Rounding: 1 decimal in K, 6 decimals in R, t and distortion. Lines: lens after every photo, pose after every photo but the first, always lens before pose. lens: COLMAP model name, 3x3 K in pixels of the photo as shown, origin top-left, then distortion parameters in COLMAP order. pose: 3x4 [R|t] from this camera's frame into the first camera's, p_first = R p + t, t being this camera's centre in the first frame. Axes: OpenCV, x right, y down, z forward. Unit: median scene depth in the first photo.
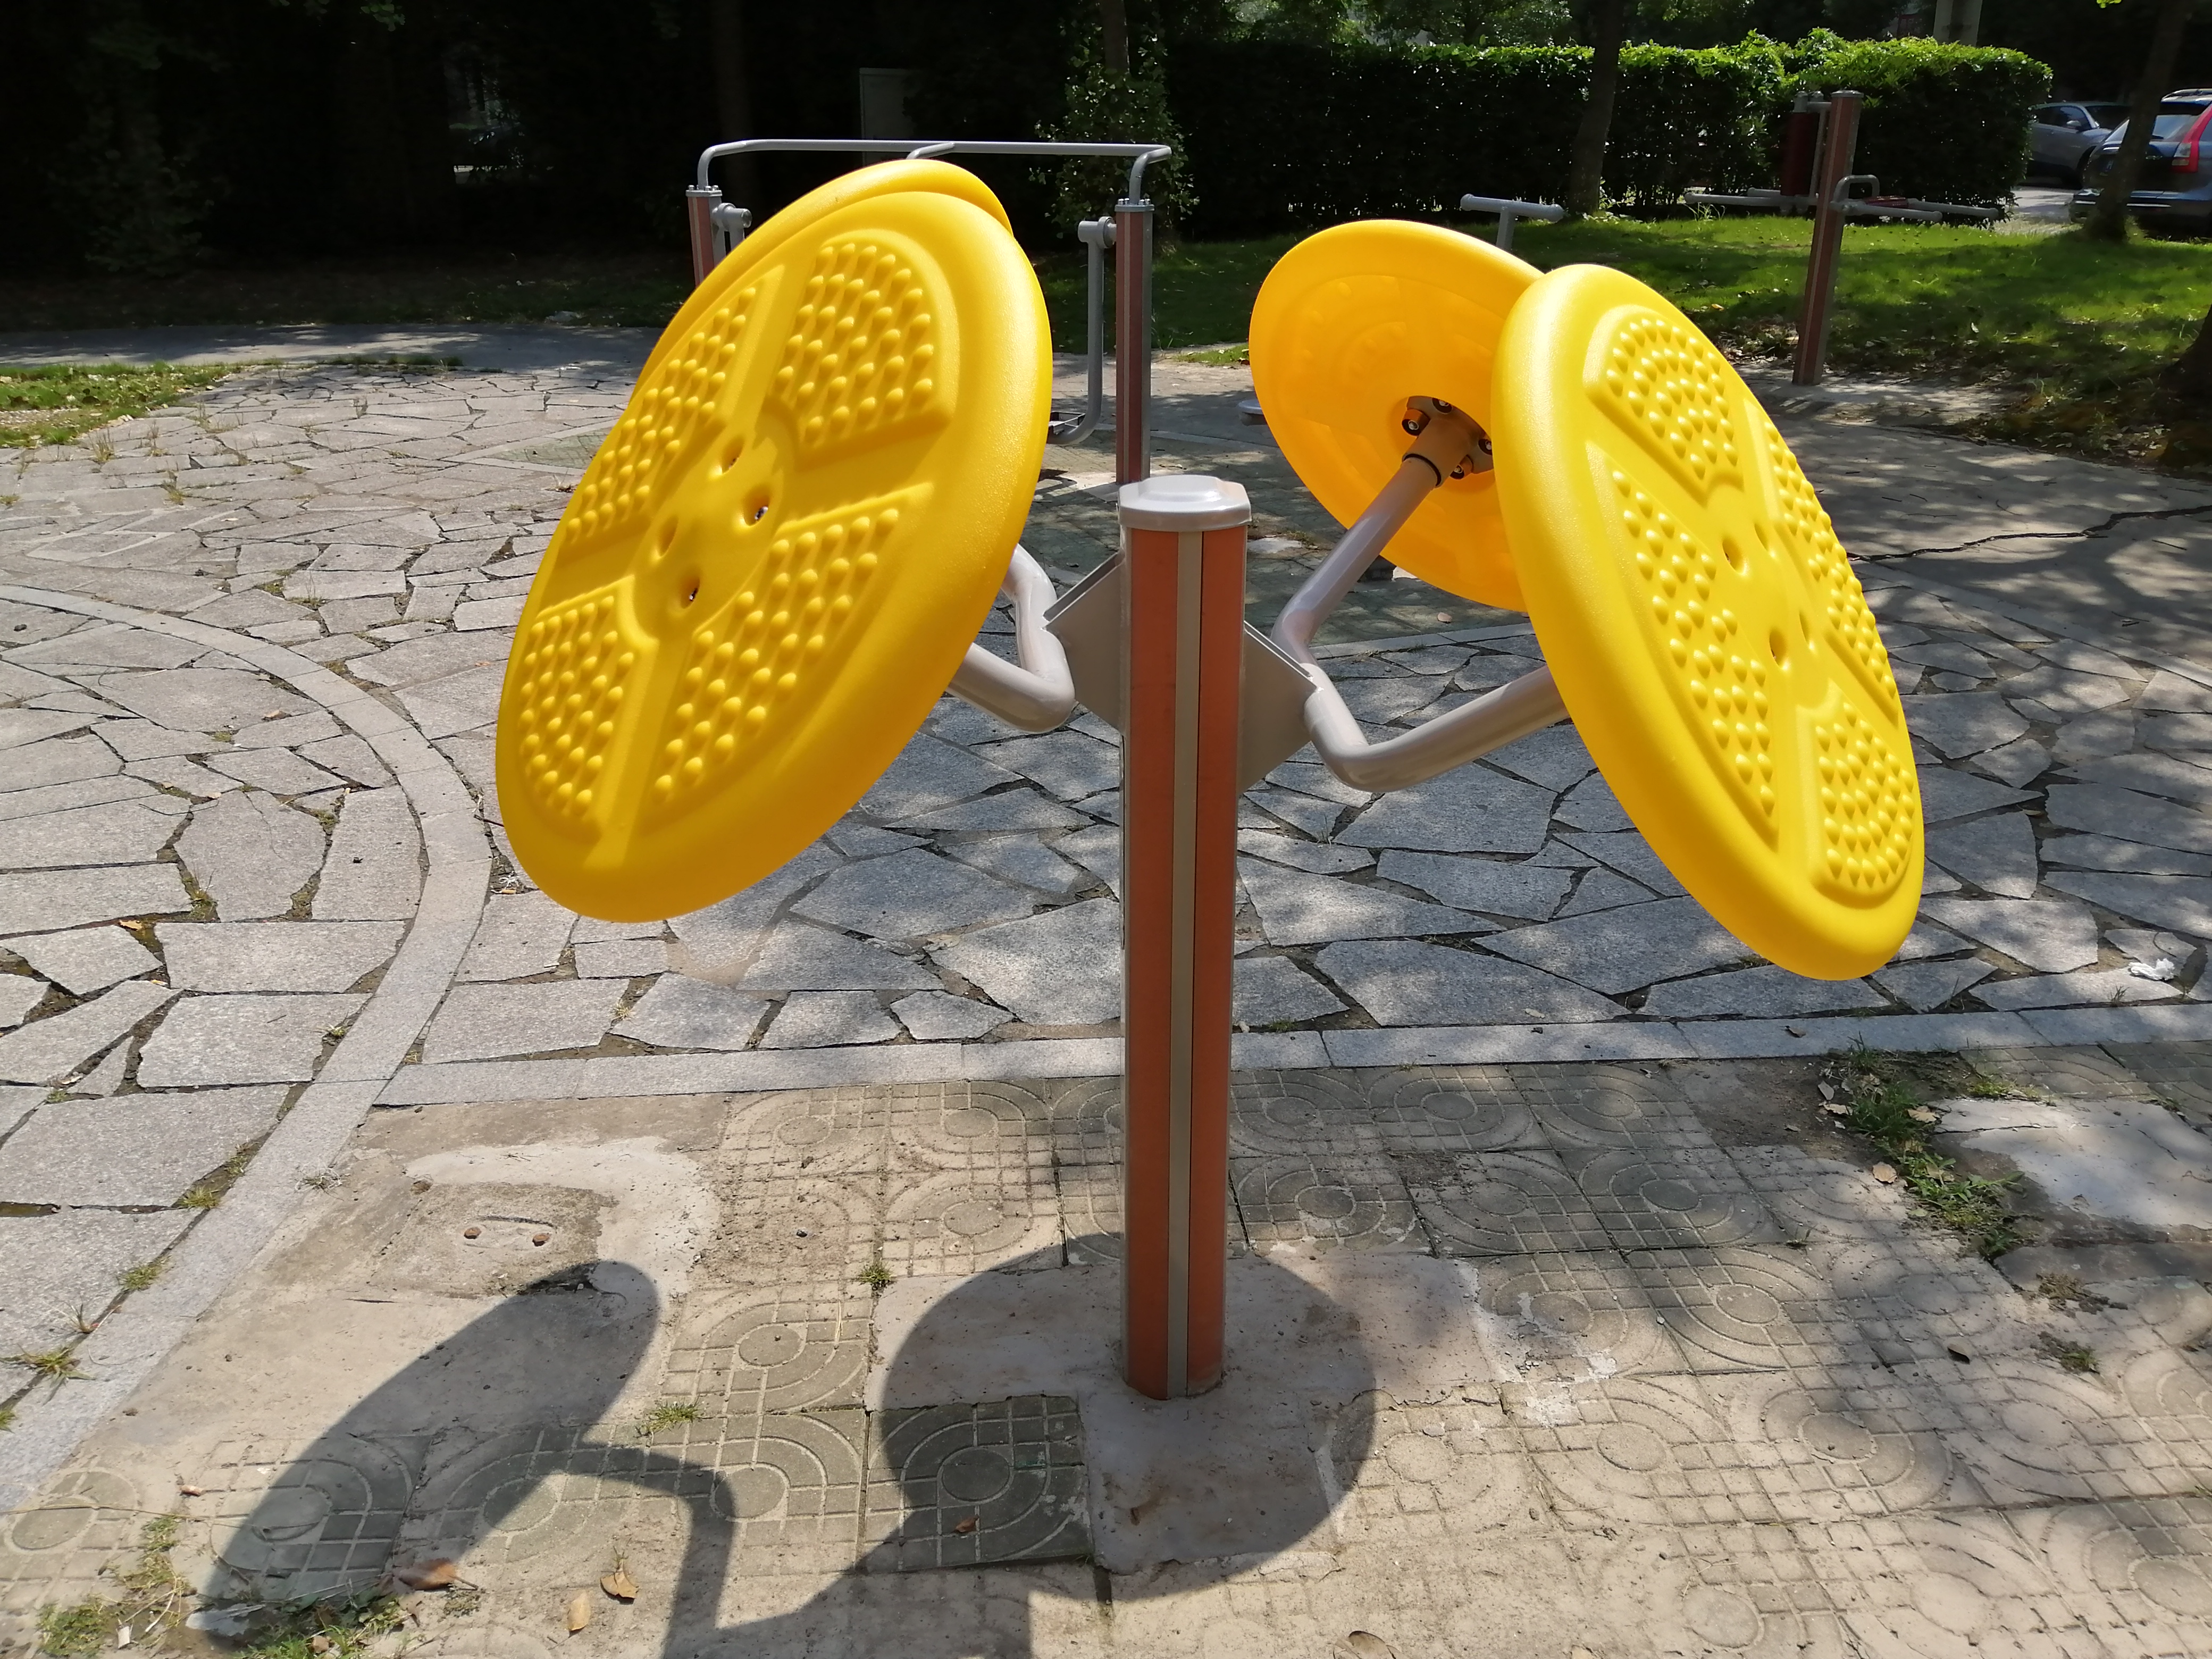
lens RADIAL K [[1791.7, 0, 1106.0], [0, 1791.7, 829.5], [0, 0, 1]] dist [-0.003507, -0.010261]
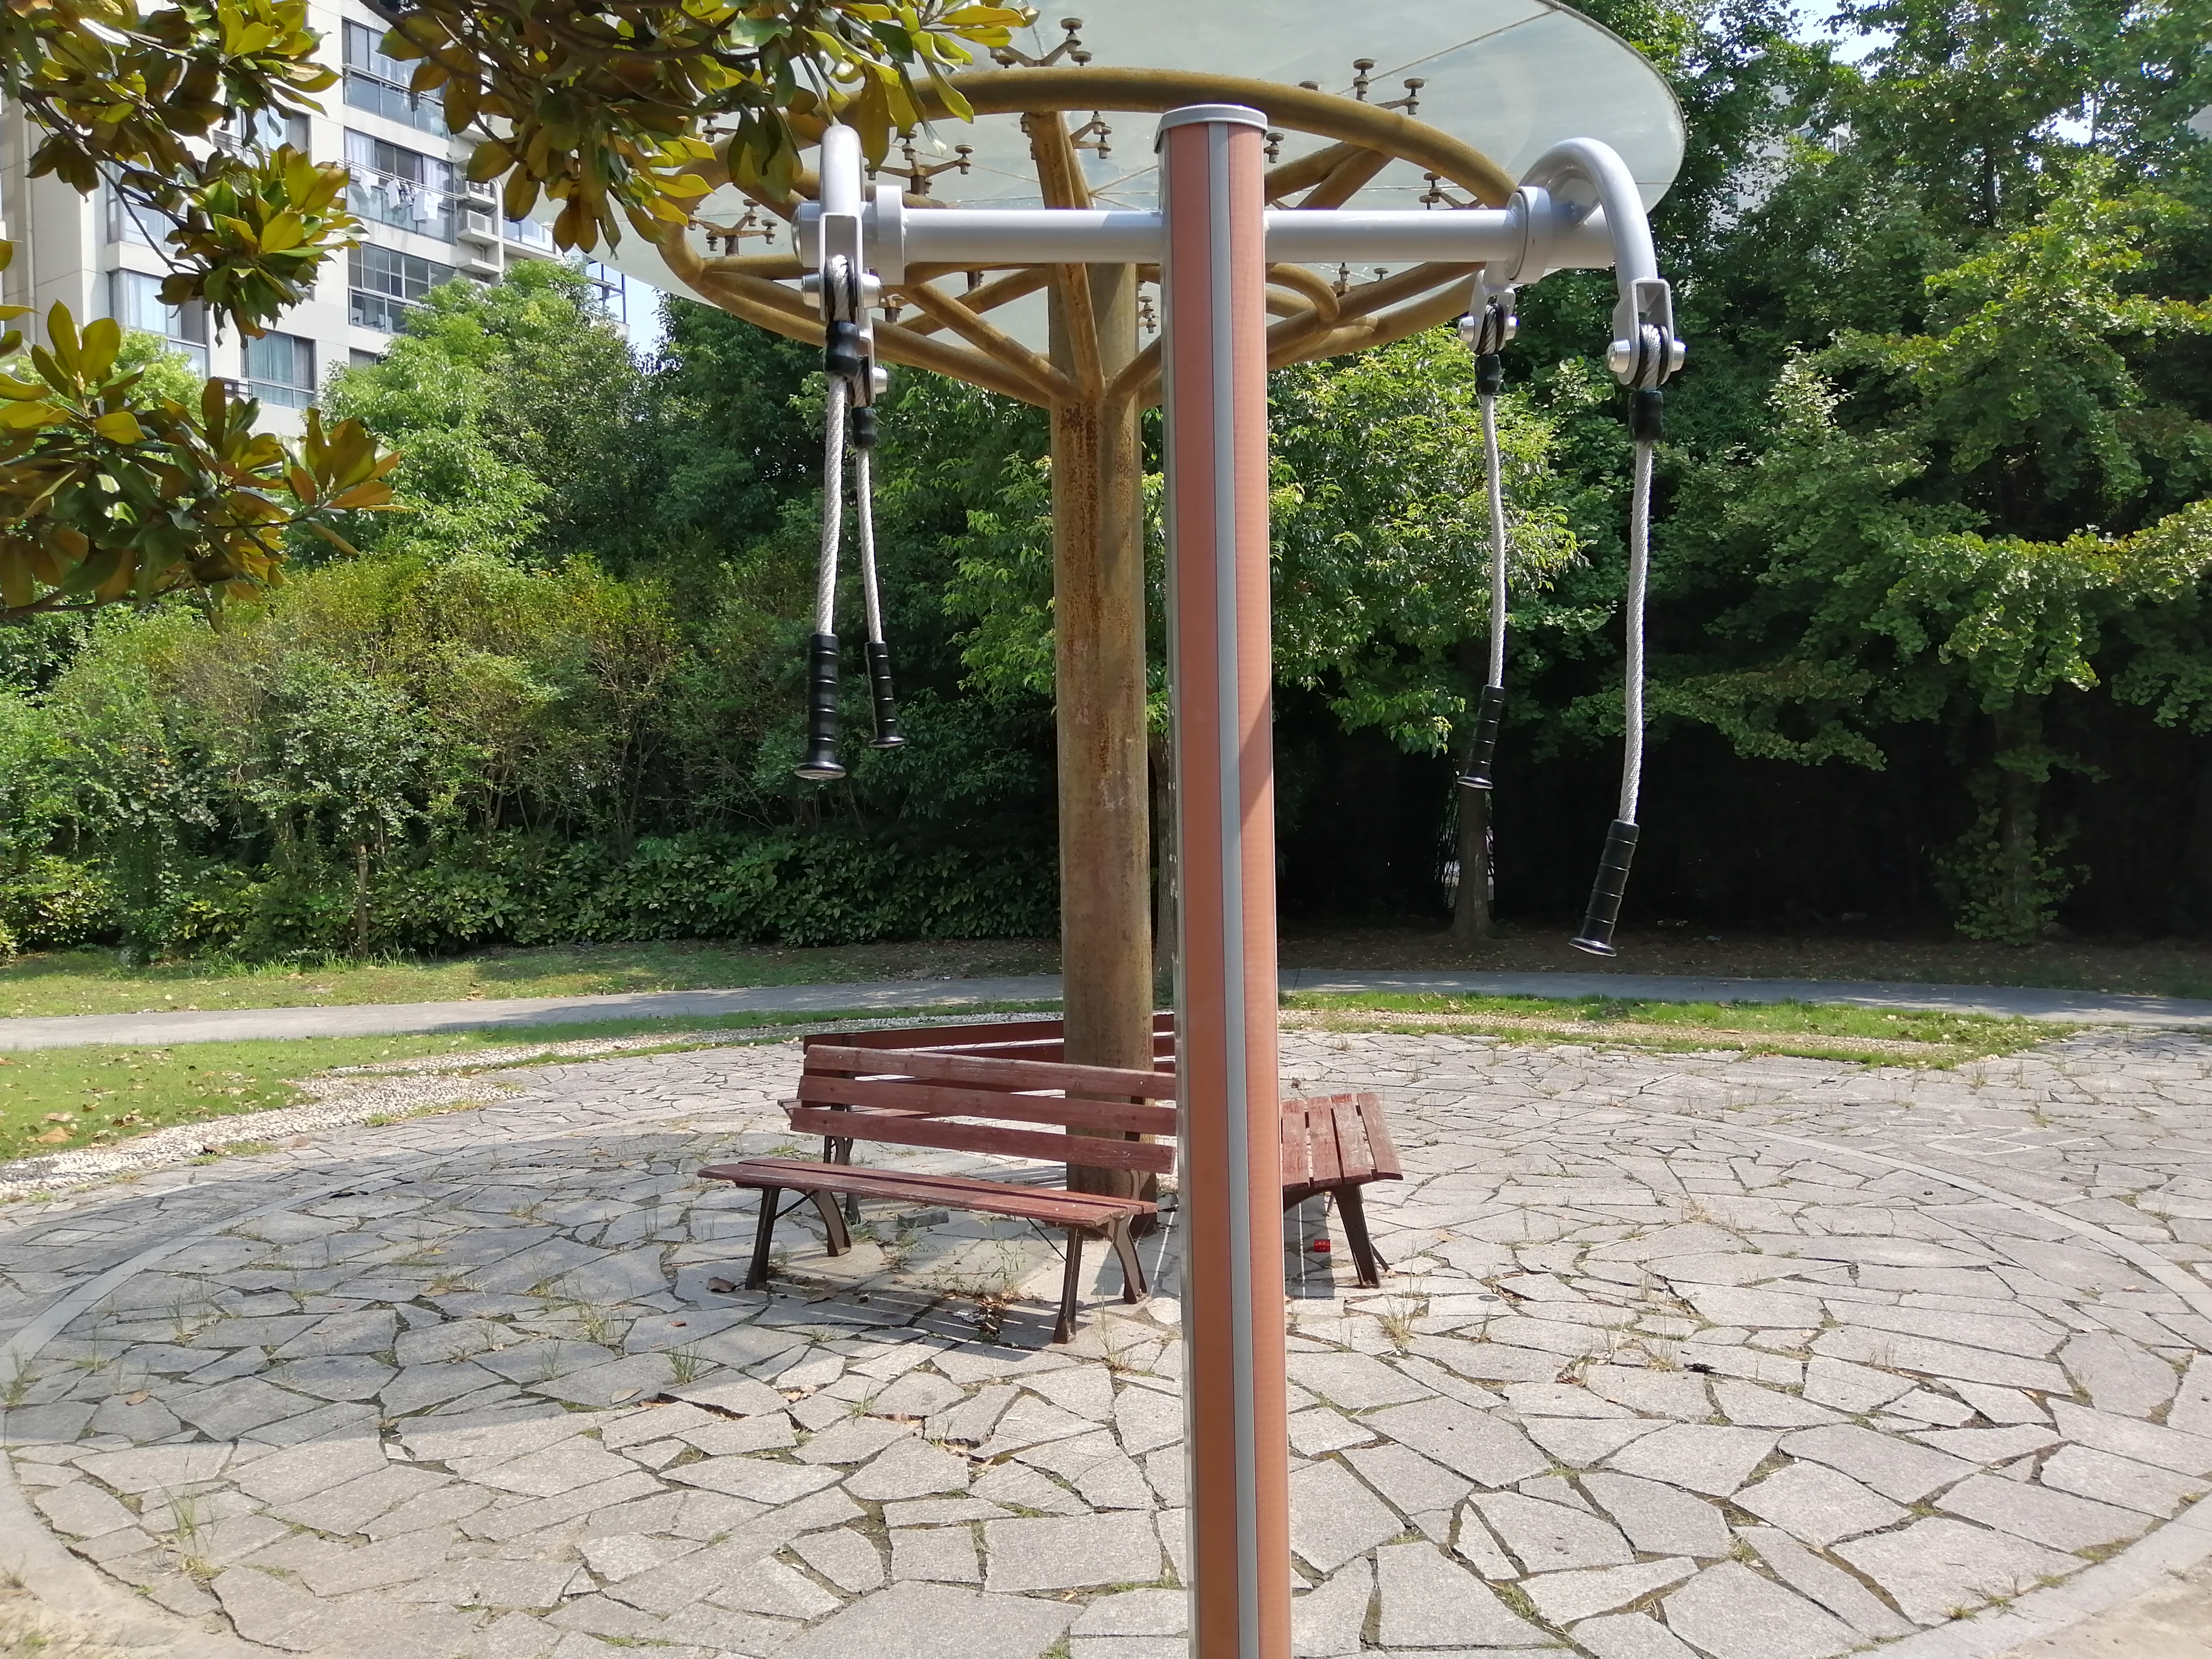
lens RADIAL K [[1791.7, 0, 1106.0], [0, 1791.7, 829.5], [0, 0, 1]] dist [-0.003507, -0.010261]
pose [[0.608154, 0.006257, -0.793795, 0.069223], [-0.288428, 0.933368, -0.213618, 0.085951], [0.739566, 0.358865, 0.569436, -0.279057]]
